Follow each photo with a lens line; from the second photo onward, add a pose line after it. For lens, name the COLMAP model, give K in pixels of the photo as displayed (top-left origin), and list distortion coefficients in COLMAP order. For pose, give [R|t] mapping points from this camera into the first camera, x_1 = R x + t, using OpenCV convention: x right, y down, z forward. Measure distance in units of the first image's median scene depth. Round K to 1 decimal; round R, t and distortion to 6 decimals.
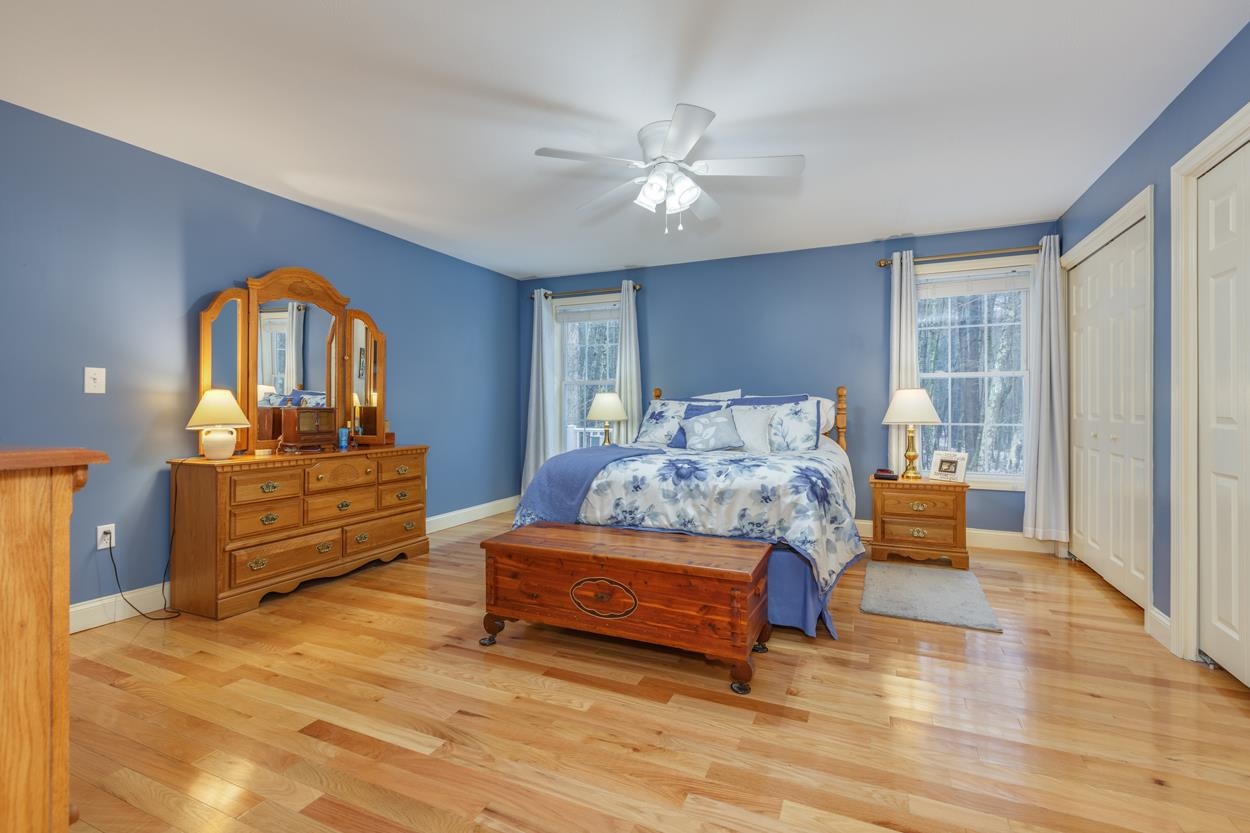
lens RADIAL K [[569.8, 0, 645.1], [0, 569.8, 409.2], [0, 0, 1]] dist [0.000518, 0.000141]
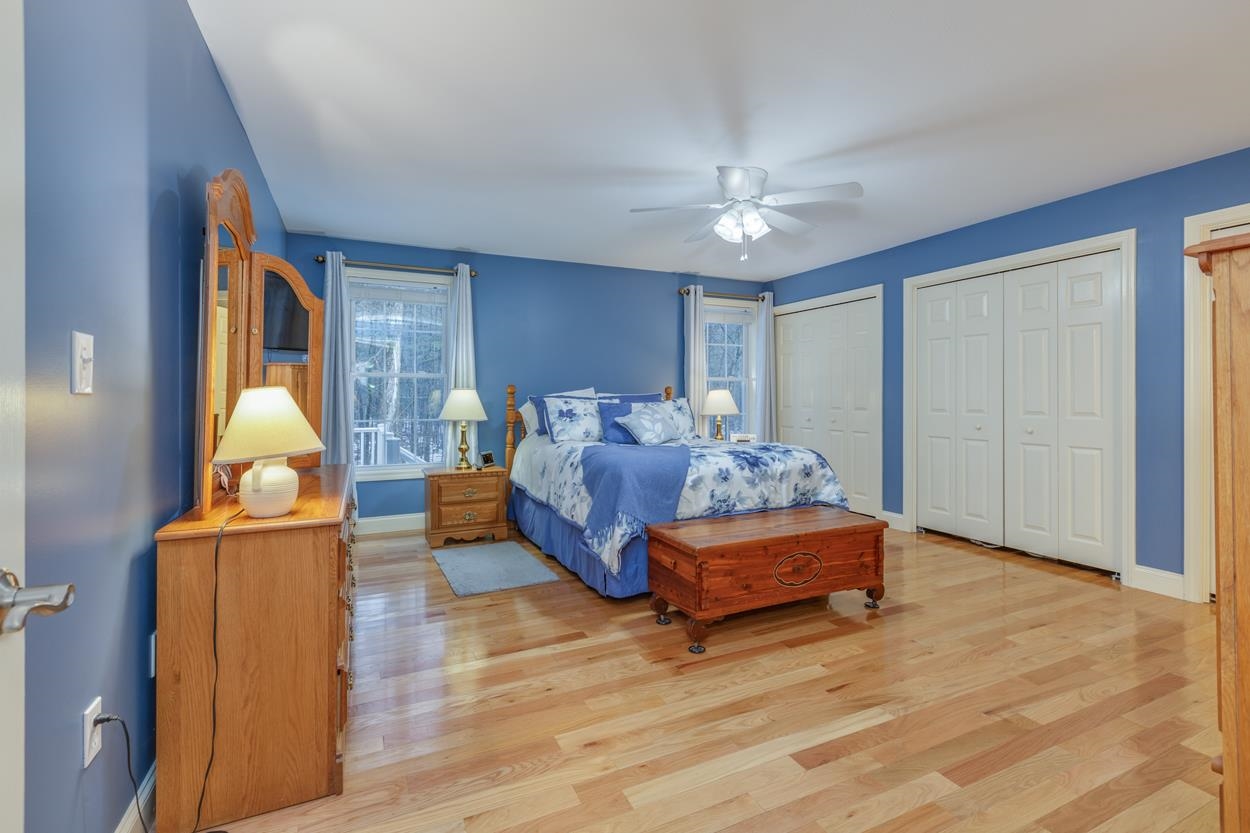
lens RADIAL K [[557.3, 0, 628.1], [0, 557.3, 401.5], [0, 0, 1]] dist [0.000475, 0.000345]
pose [[0.656576, -0.007584, 0.754222, -1.027670], [0.005419, 0.999971, 0.005338, -0.023782], [-0.754241, 0.000582, 0.656598, 0.438345]]
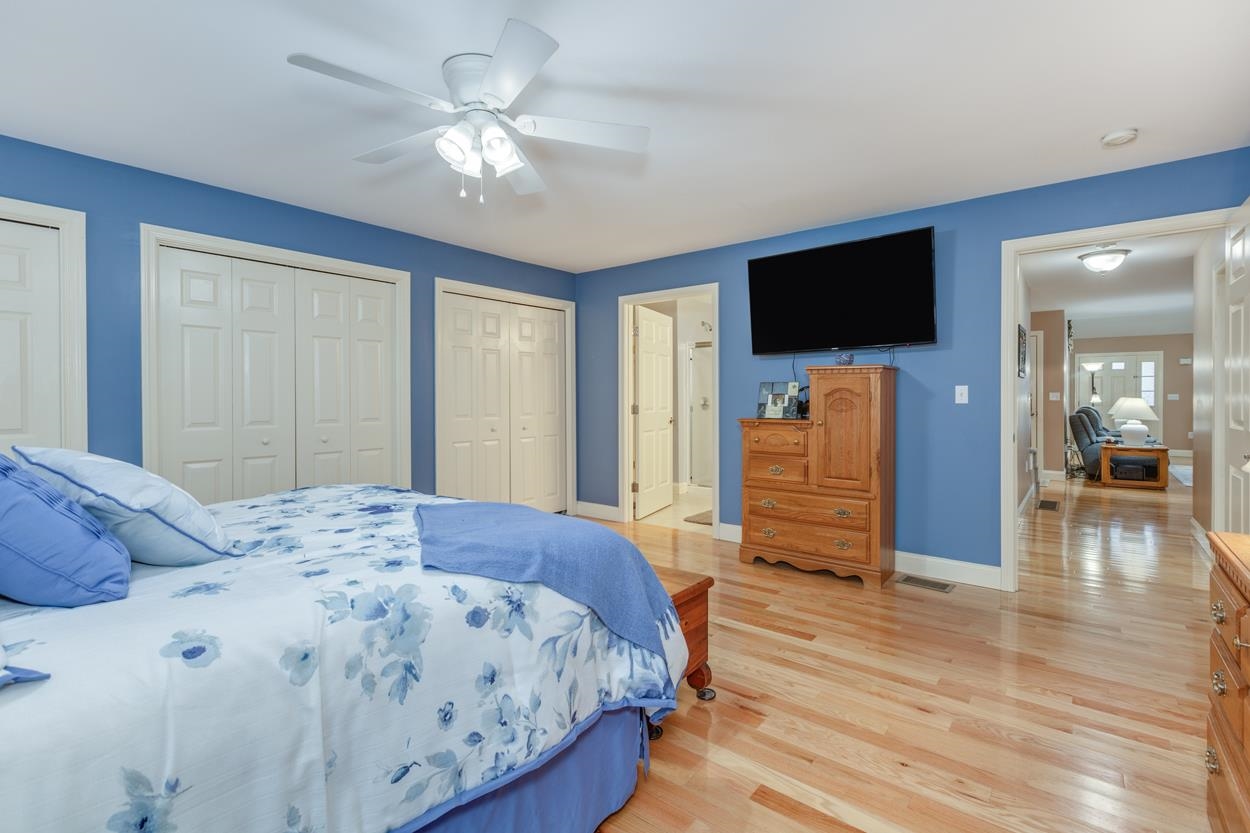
lens RADIAL K [[557.3, 0, 628.1], [0, 557.3, 401.5], [0, 0, 1]] dist [0.000475, 0.000345]
pose [[-0.960087, 0.004934, 0.279660, -0.382888], [0.009768, 0.999826, 0.015896, -0.044967], [-0.279533, 0.017994, -0.959968, 1.745391]]
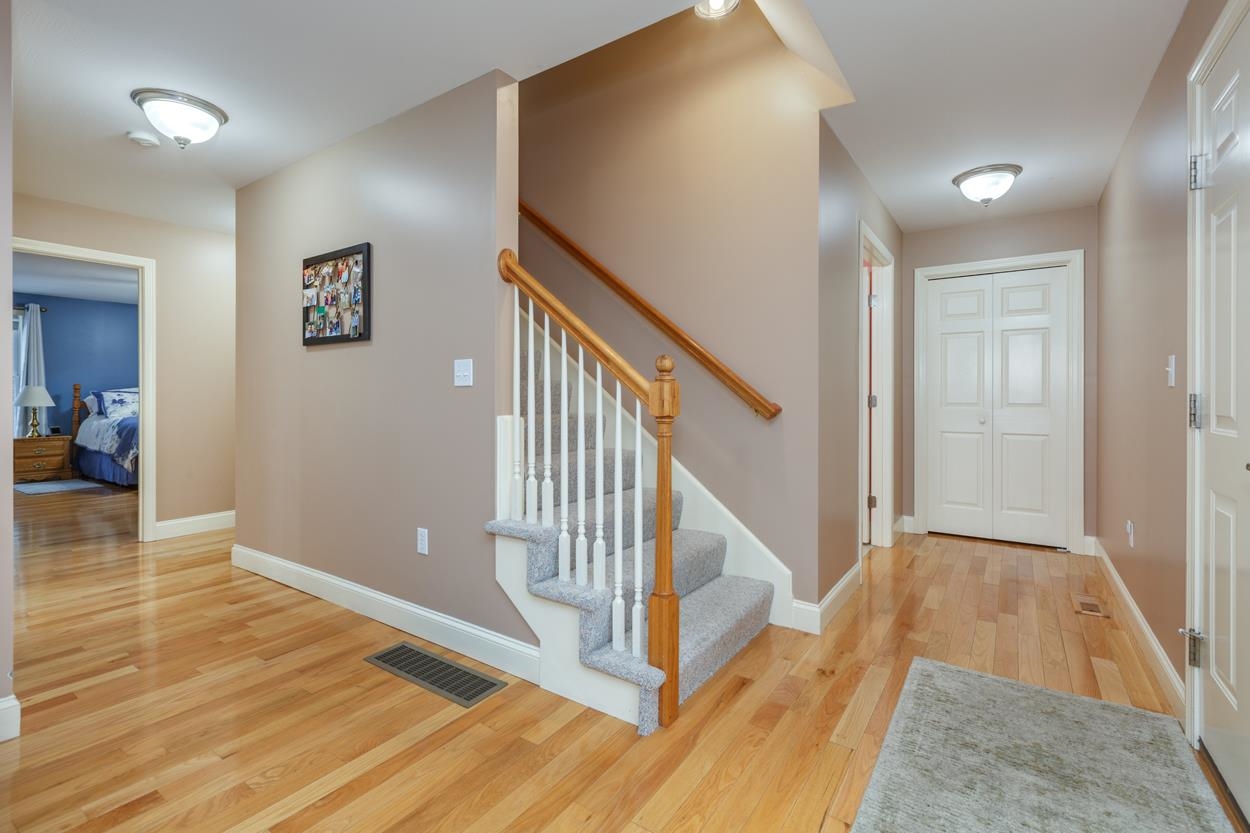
lens RADIAL K [[557.3, 0, 628.1], [0, 557.3, 401.5], [0, 0, 1]] dist [0.000475, 0.000345]
pose [[0.191236, -0.009183, 0.981501, -2.097456], [0.001943, 0.999958, 0.008977, -0.002340], [-0.981542, 0.000190, 0.191245, -1.278885]]
